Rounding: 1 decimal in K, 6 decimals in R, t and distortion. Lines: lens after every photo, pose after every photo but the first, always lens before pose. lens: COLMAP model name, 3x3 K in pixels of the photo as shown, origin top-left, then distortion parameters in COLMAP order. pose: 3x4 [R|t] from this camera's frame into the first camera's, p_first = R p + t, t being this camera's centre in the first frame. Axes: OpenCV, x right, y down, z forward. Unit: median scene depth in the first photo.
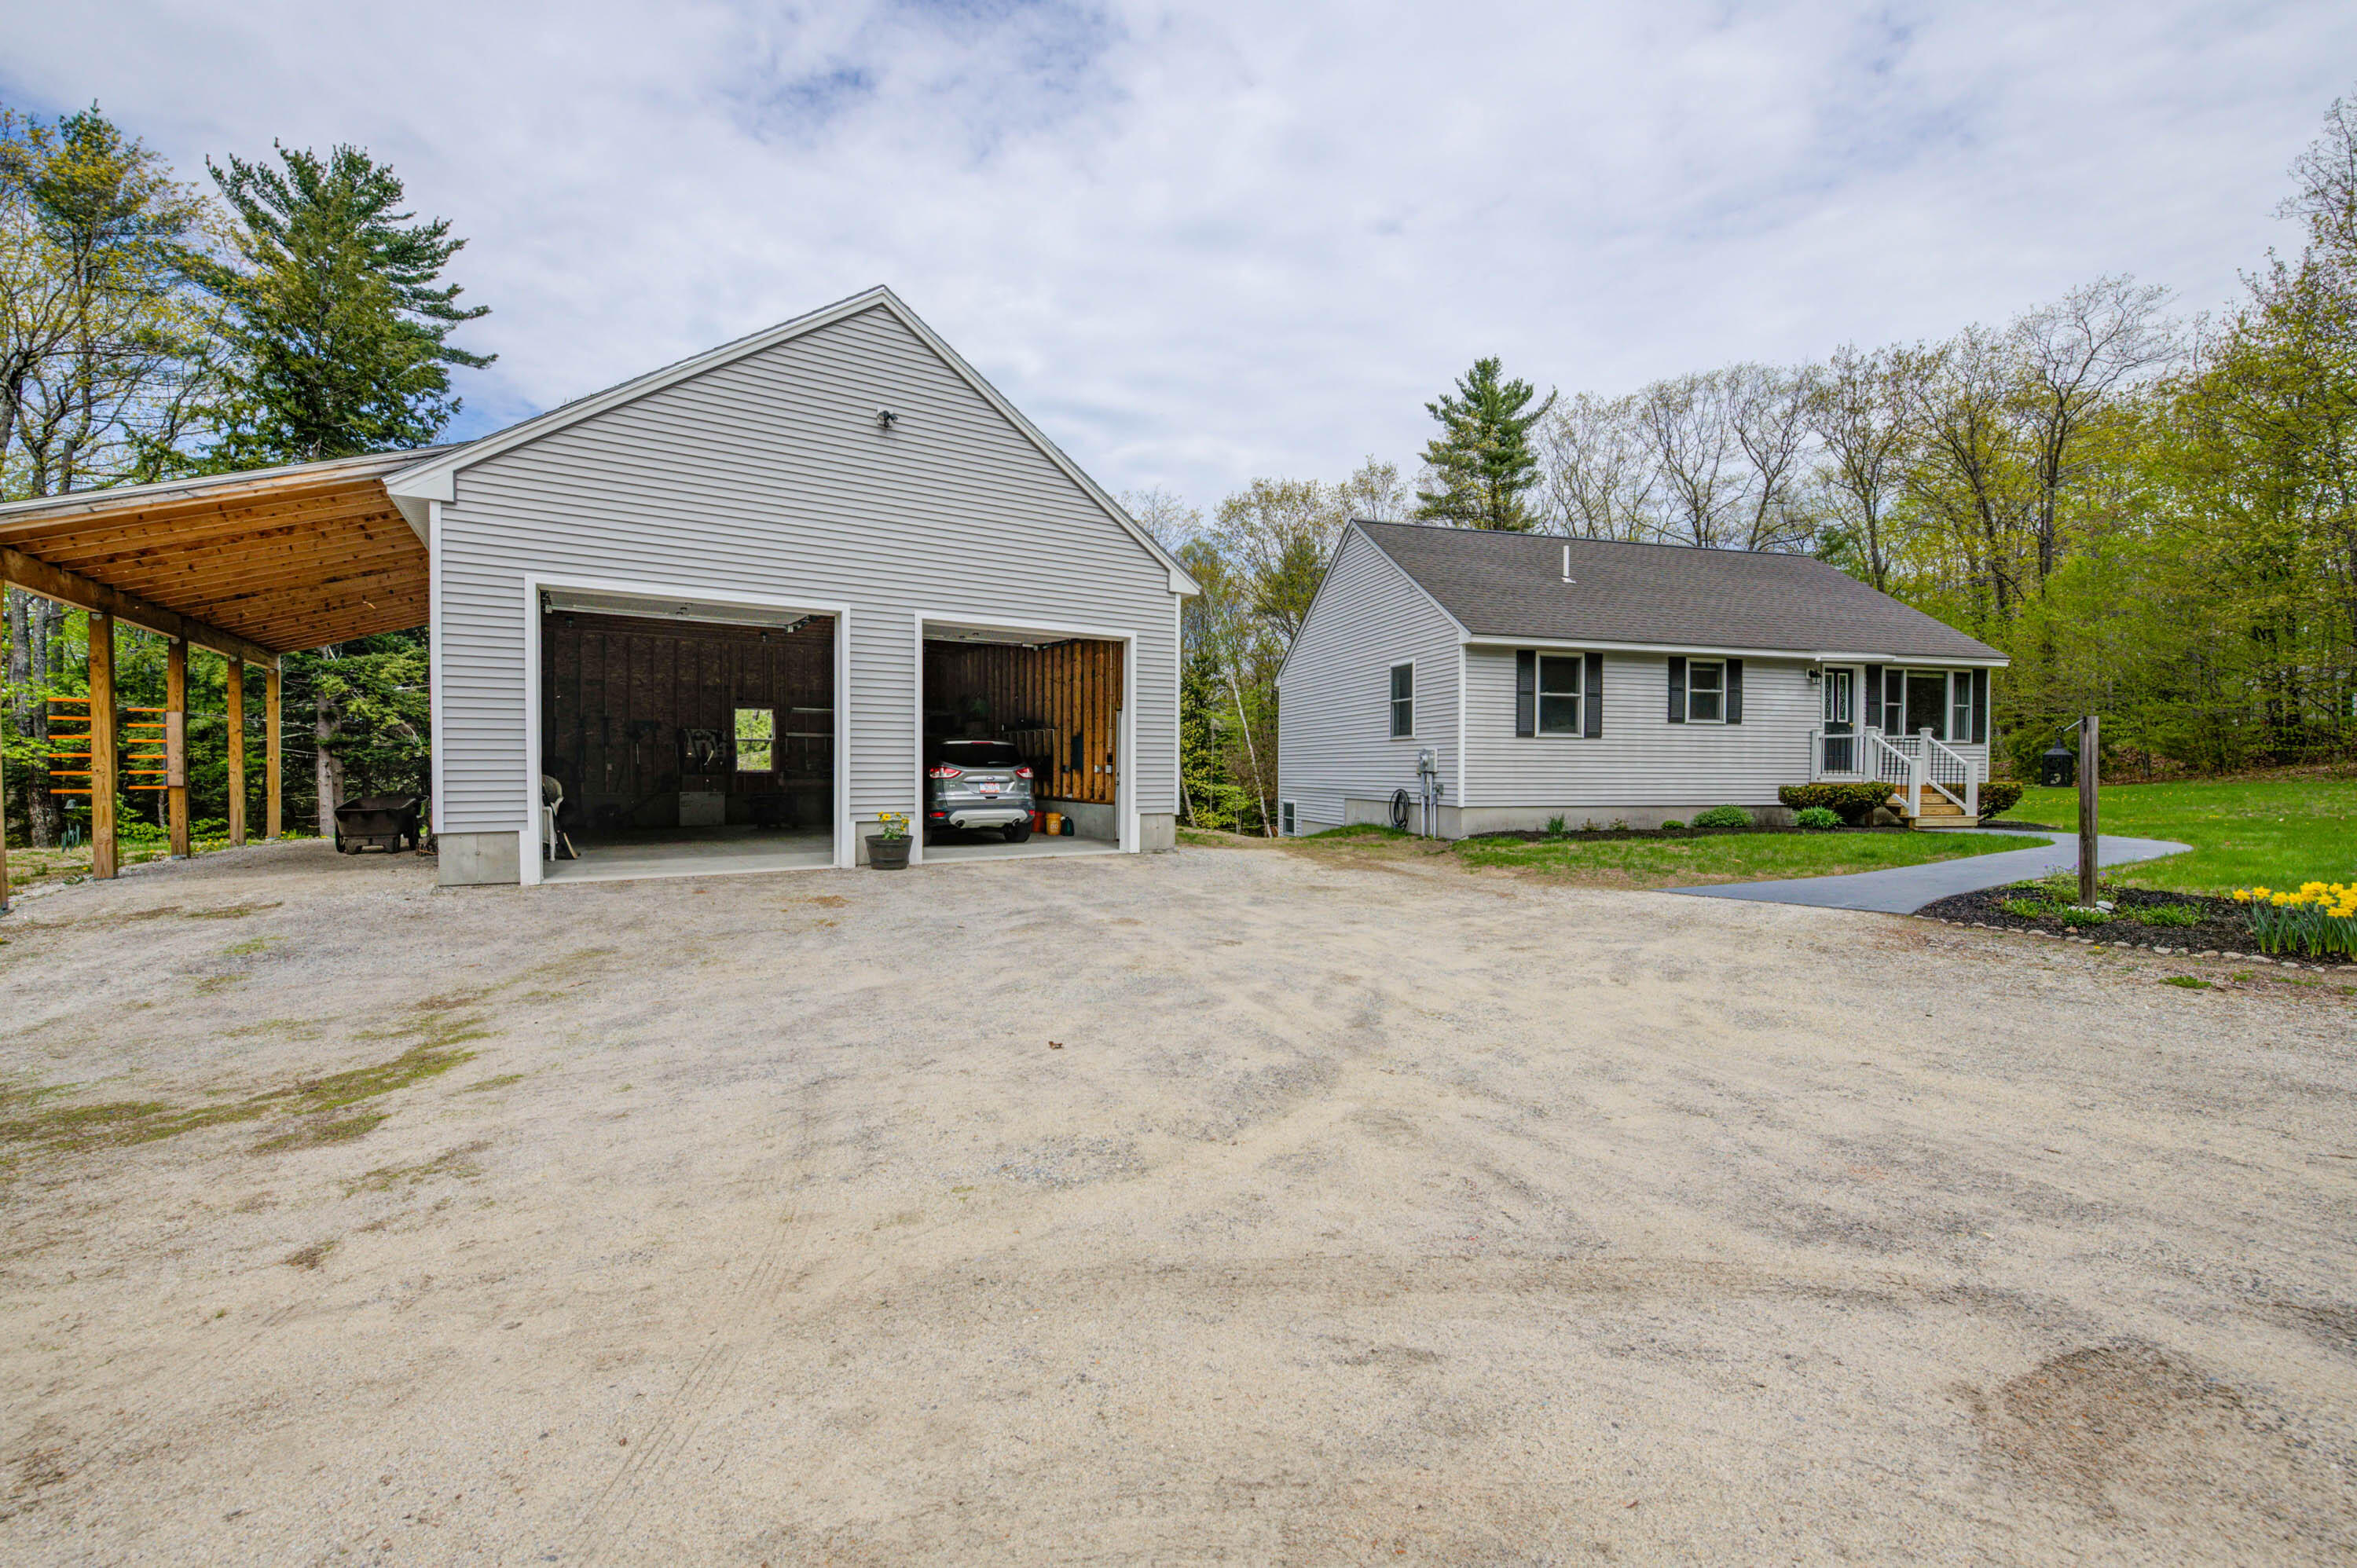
lens RADIAL K [[951.2, 0, 1170.0], [0, 951.2, 772.8], [0, 0, 1]] dist [-0.002753, -0.000142]
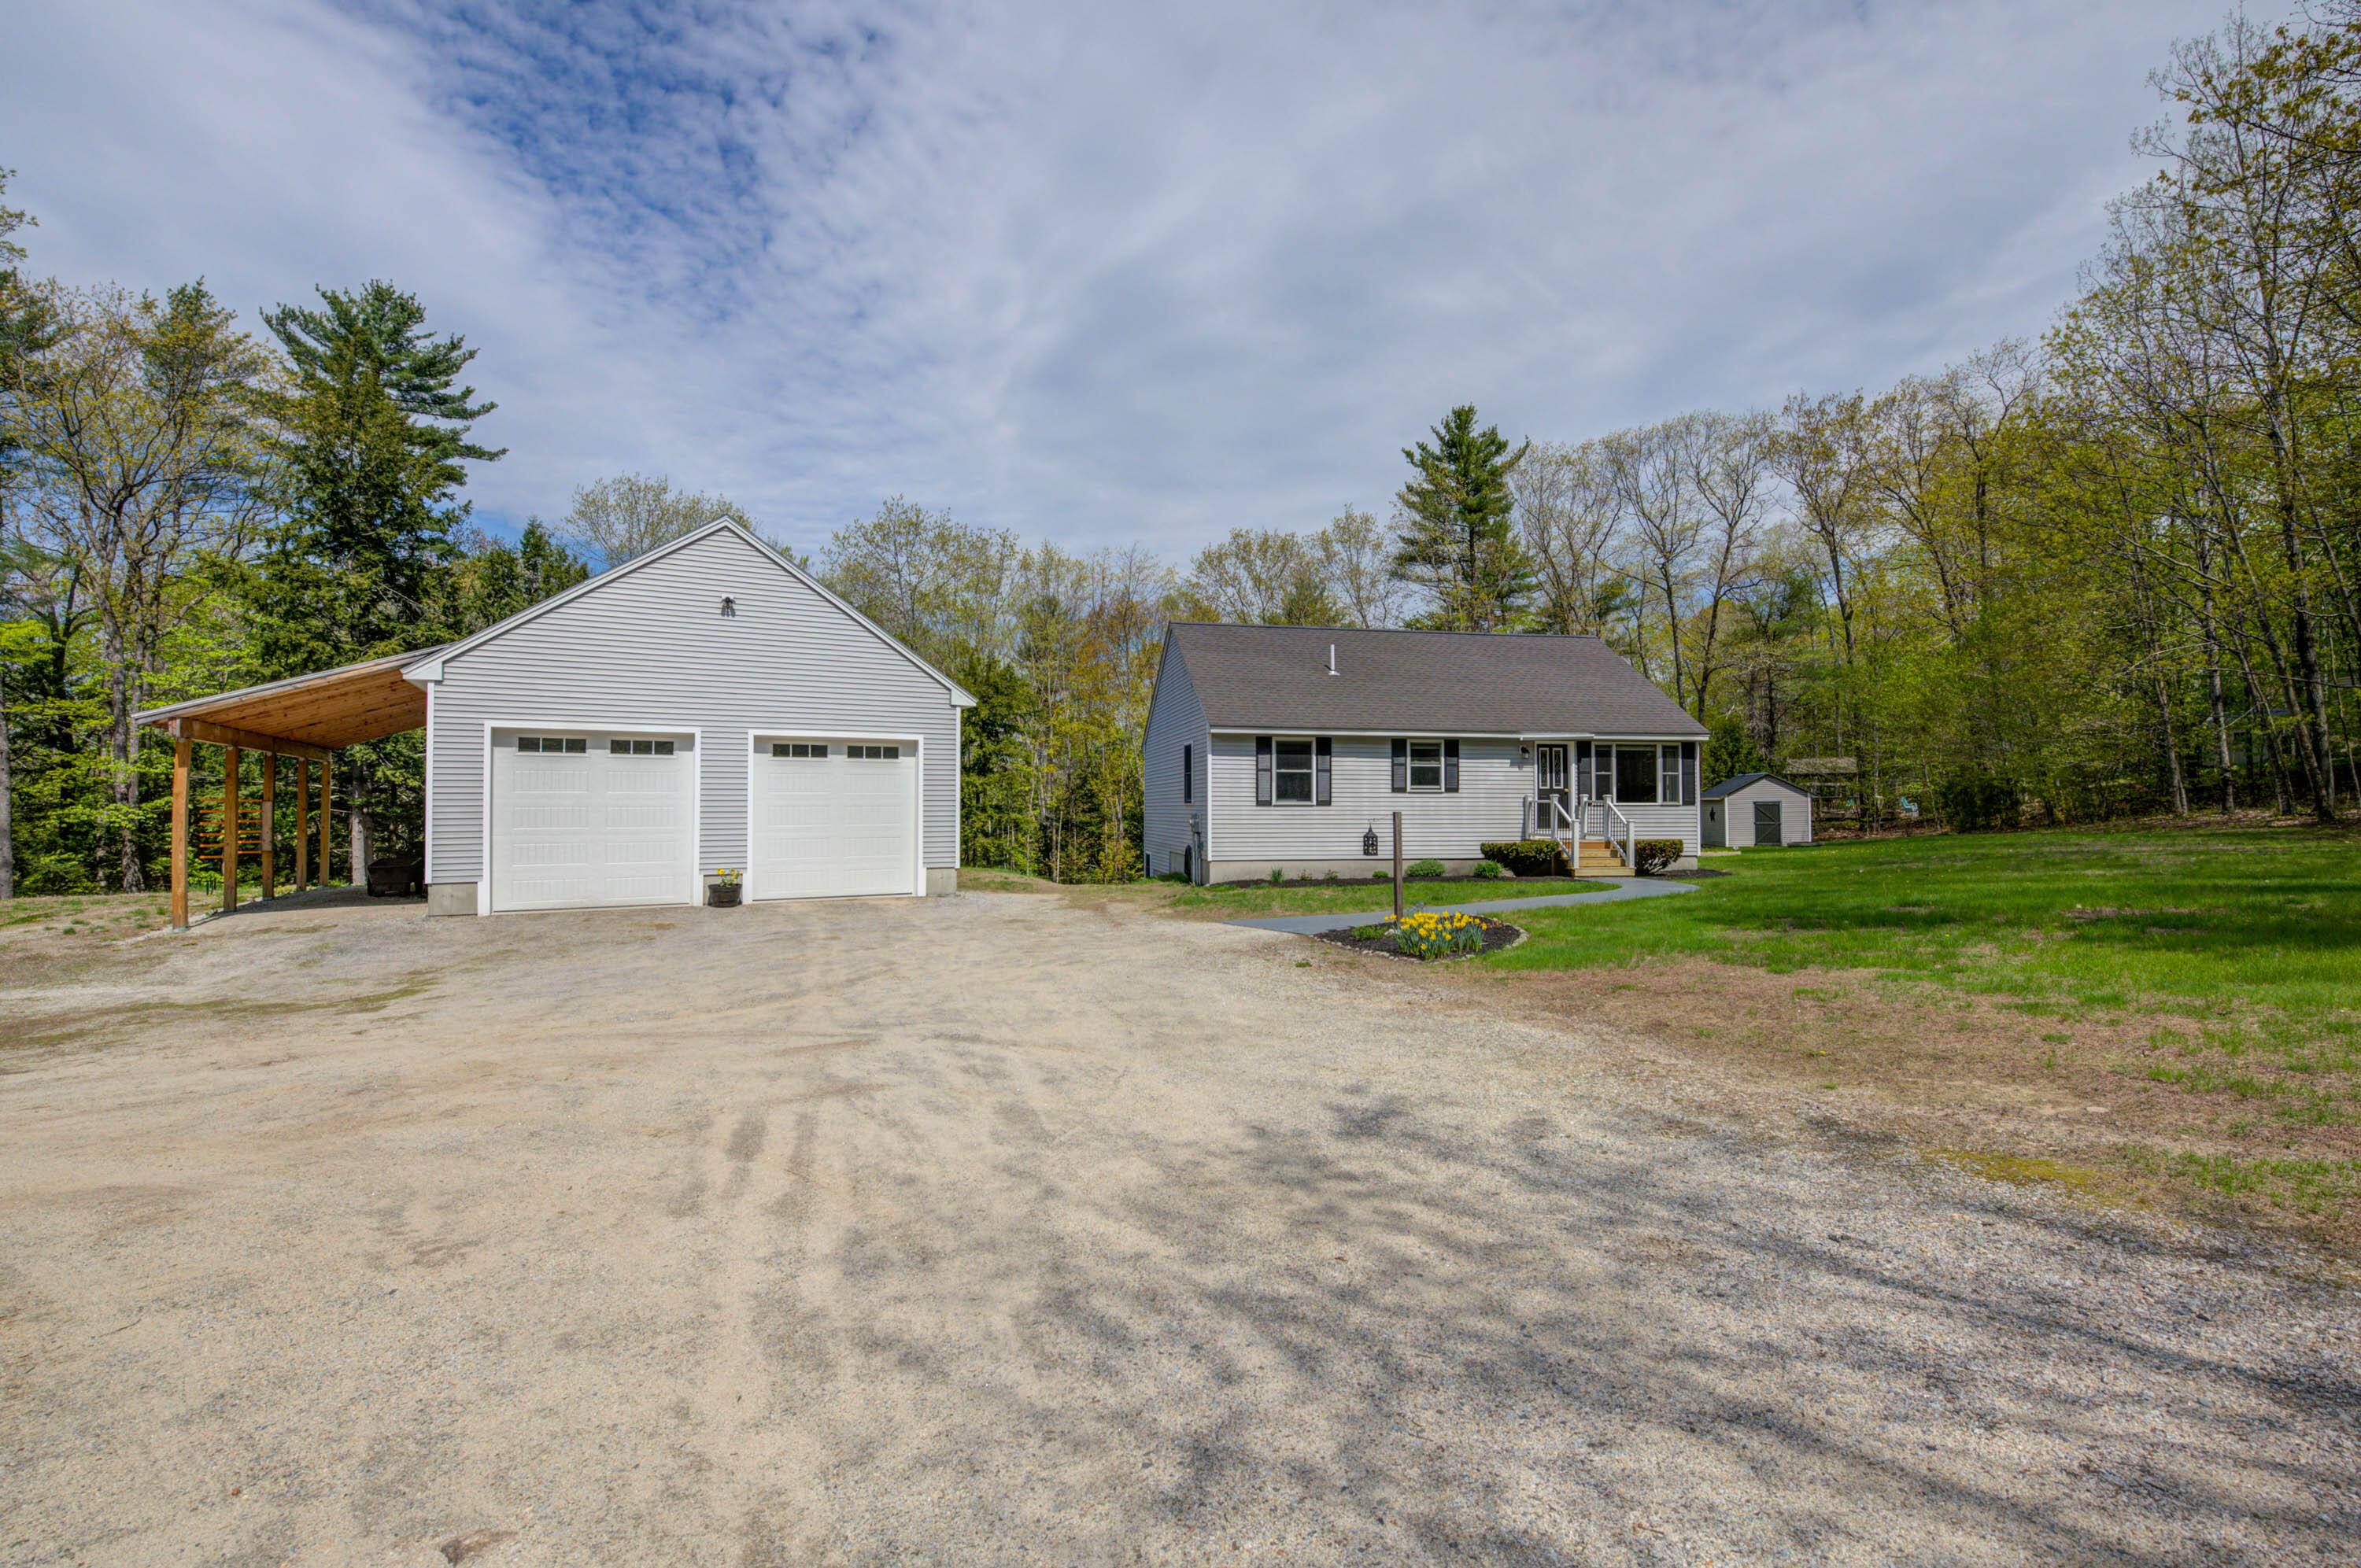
lens RADIAL K [[1041.5, 0, 1188.4], [0, 1041.5, 799.2], [0, 0, 1]] dist [0.001778, 0.000283]
pose [[0.998593, -0.004665, -0.052817, 0.212307], [0.004138, 0.999941, -0.010067, -0.019733], [0.052861, 0.009835, 0.998553, -0.243053]]
